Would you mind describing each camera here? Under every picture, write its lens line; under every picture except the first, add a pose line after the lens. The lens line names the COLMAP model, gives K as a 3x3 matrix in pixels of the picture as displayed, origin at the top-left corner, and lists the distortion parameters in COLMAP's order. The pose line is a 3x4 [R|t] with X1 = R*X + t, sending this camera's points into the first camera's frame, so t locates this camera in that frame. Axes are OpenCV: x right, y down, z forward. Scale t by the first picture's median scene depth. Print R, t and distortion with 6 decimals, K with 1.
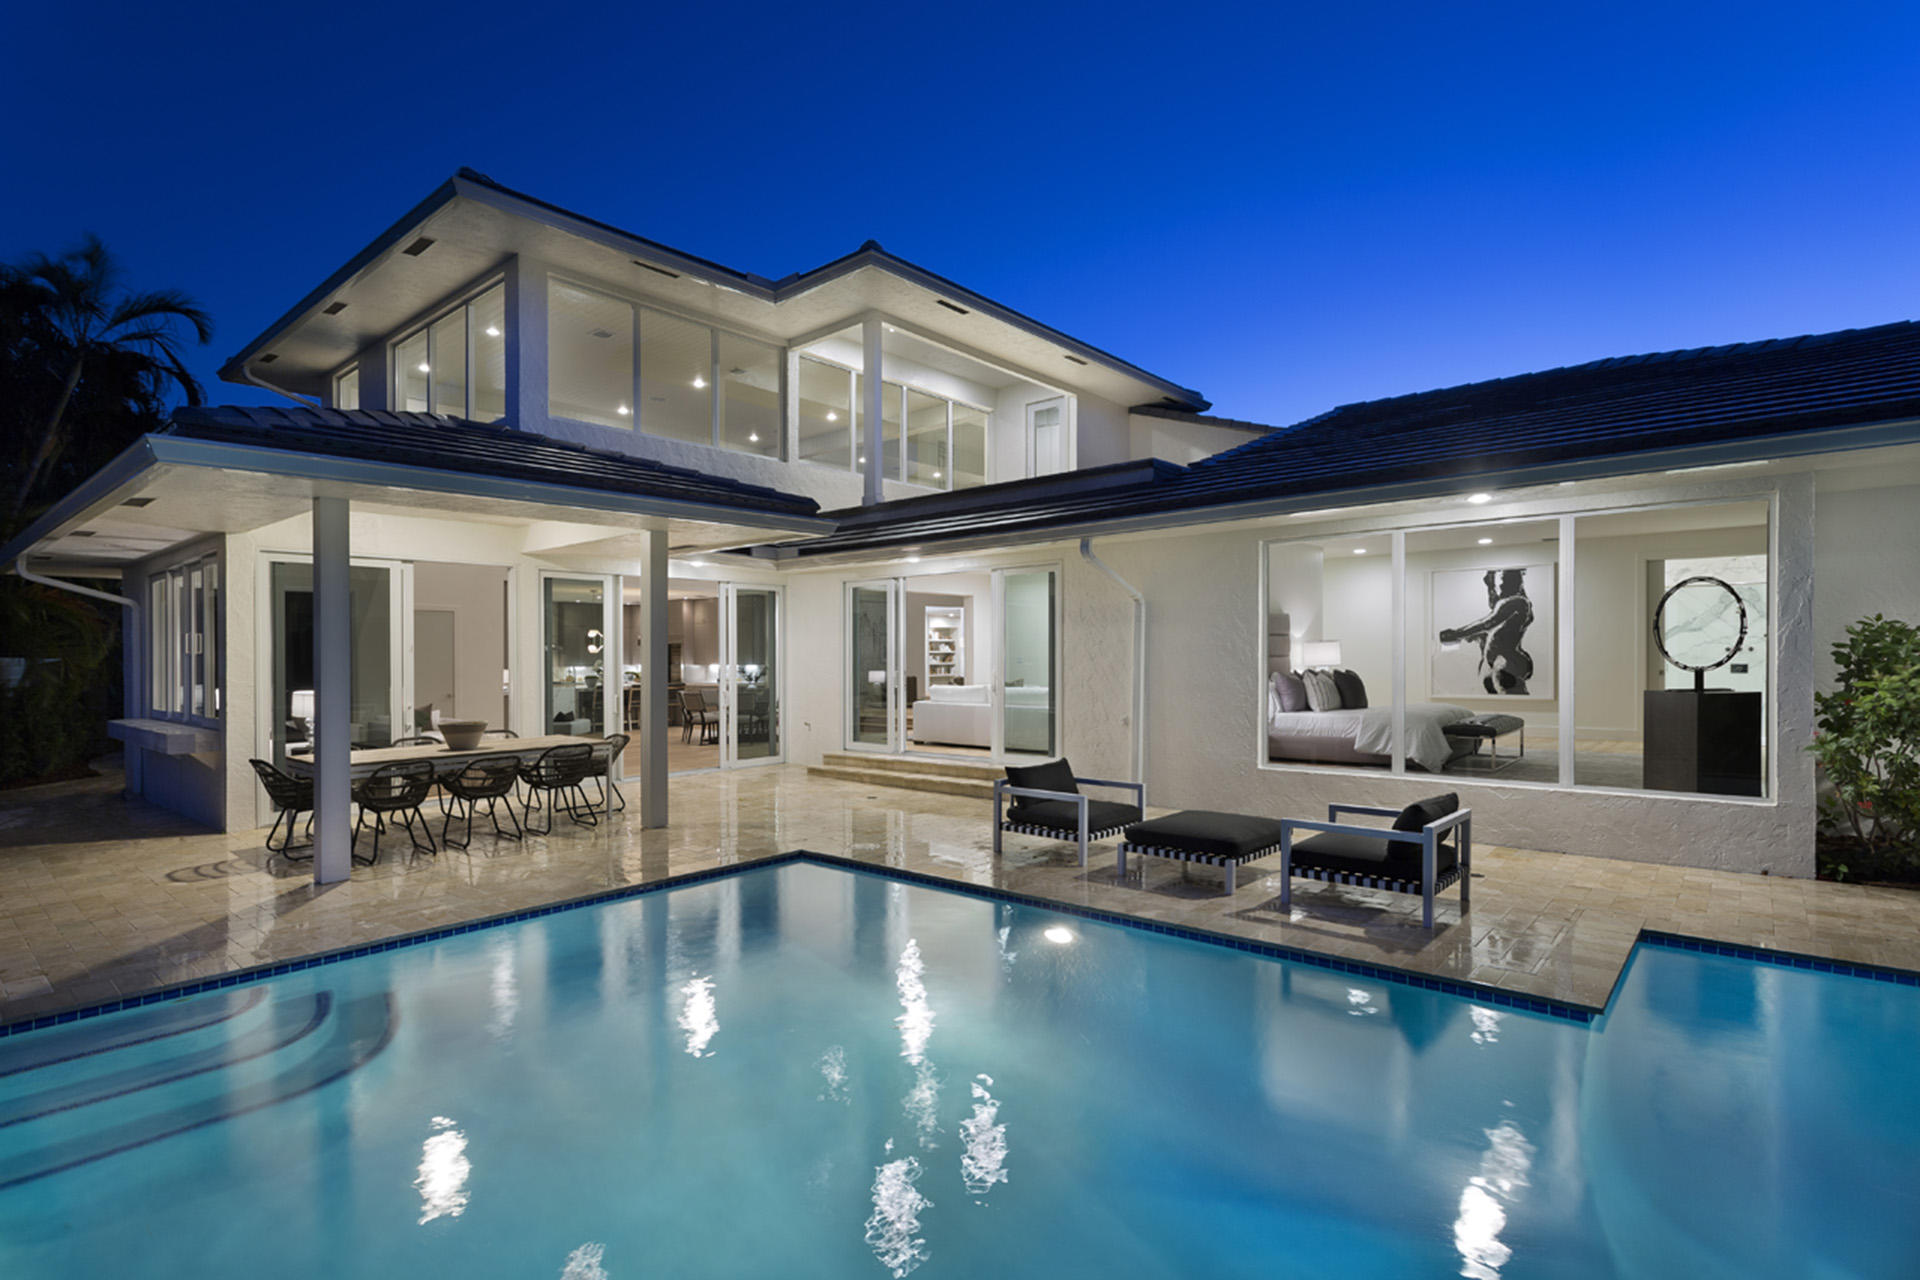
lens RADIAL K [[935.8, 0, 959.9], [0, 935.8, 654.0], [0, 0, 1]] dist [0.000103, 0.000239]
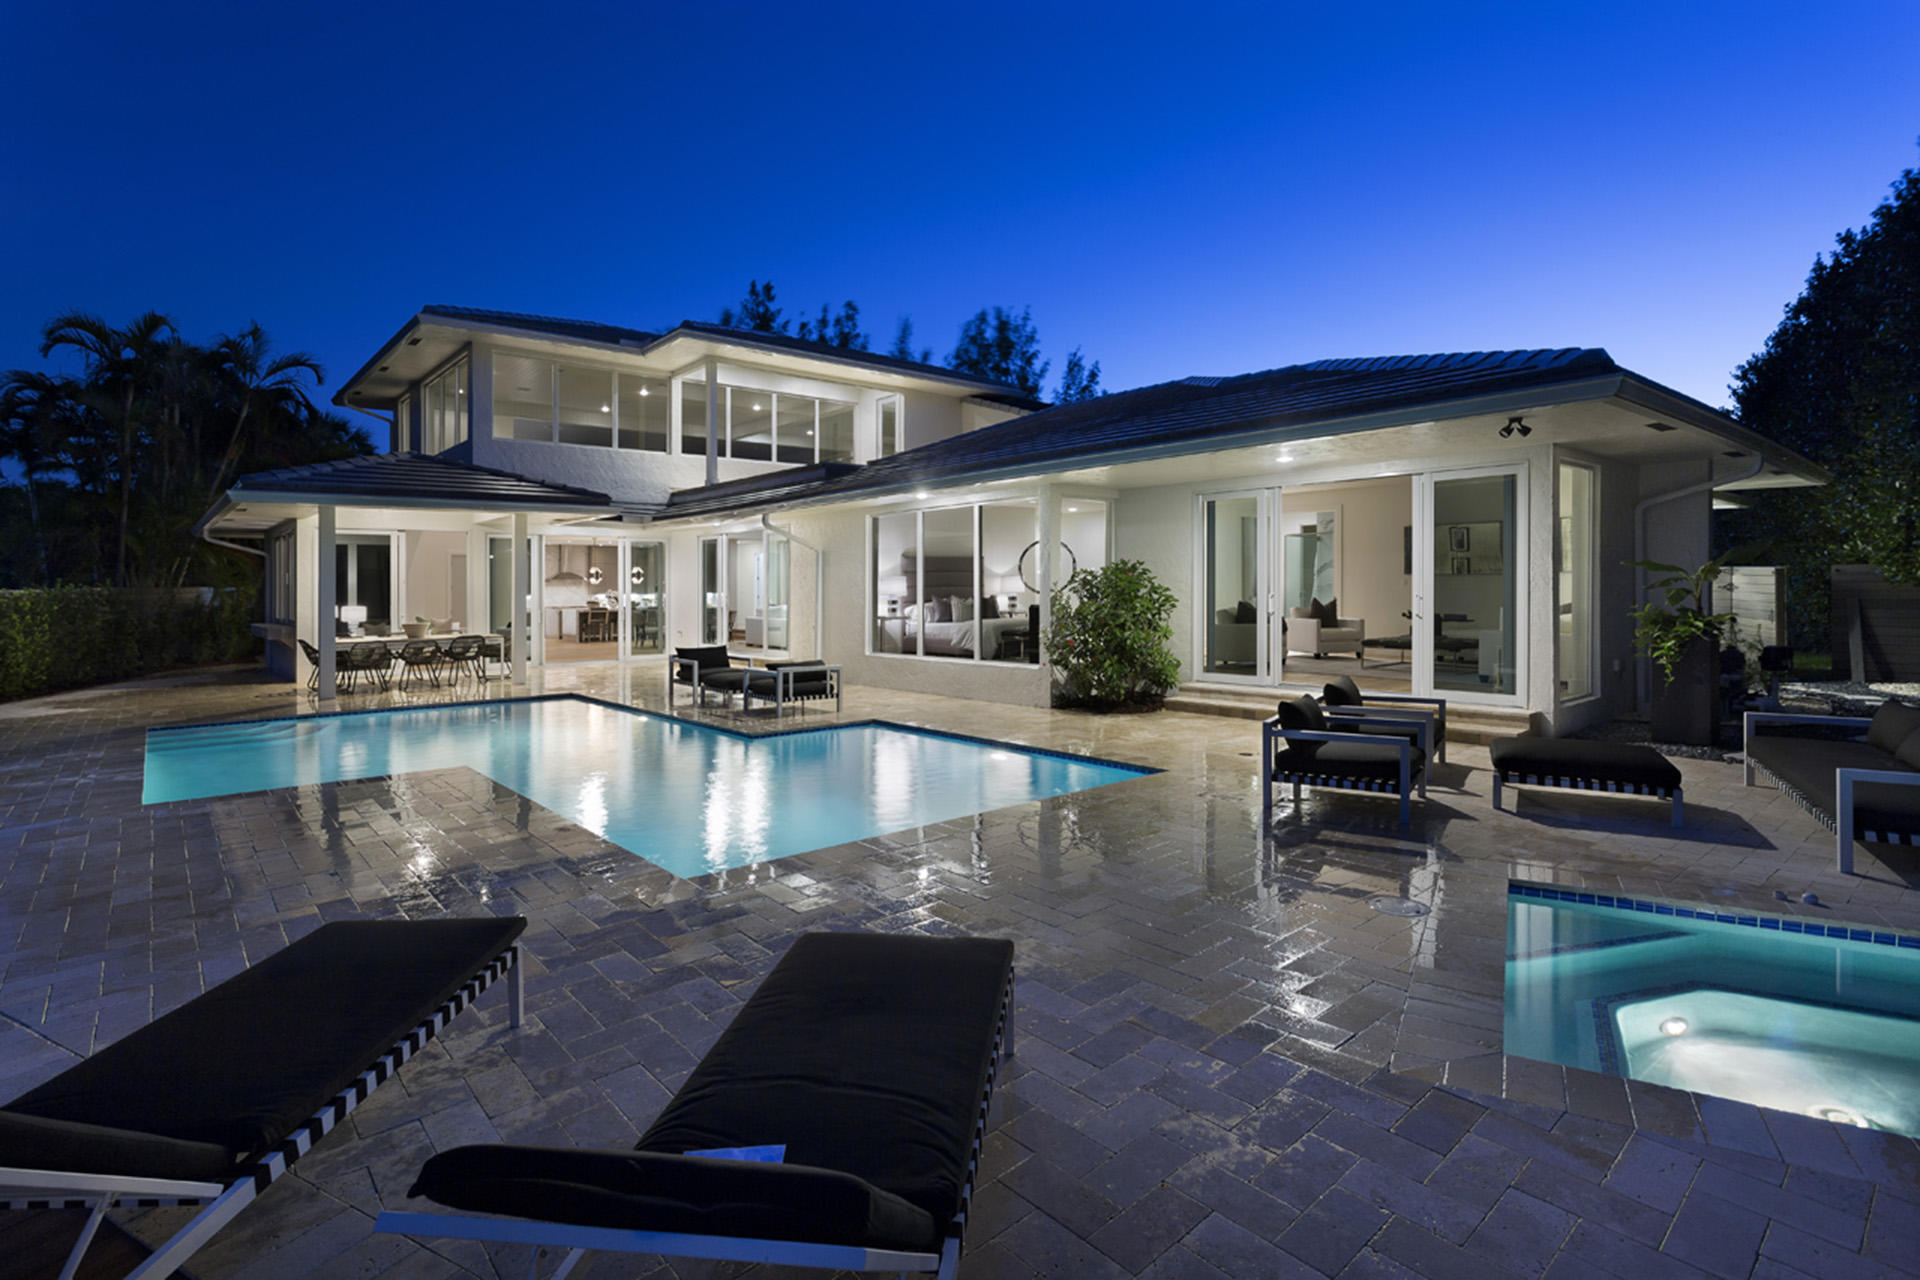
lens RADIAL K [[935.8, 0, 964.7], [0, 935.8, 576.2], [0, 0, 1]] dist [0.000103, 0.000239]
pose [[0.990194, -0.002195, -0.139683, 0.537261], [0.001031, 0.999964, -0.008403, -0.000258], [0.139696, 0.008176, 0.990161, -0.442243]]
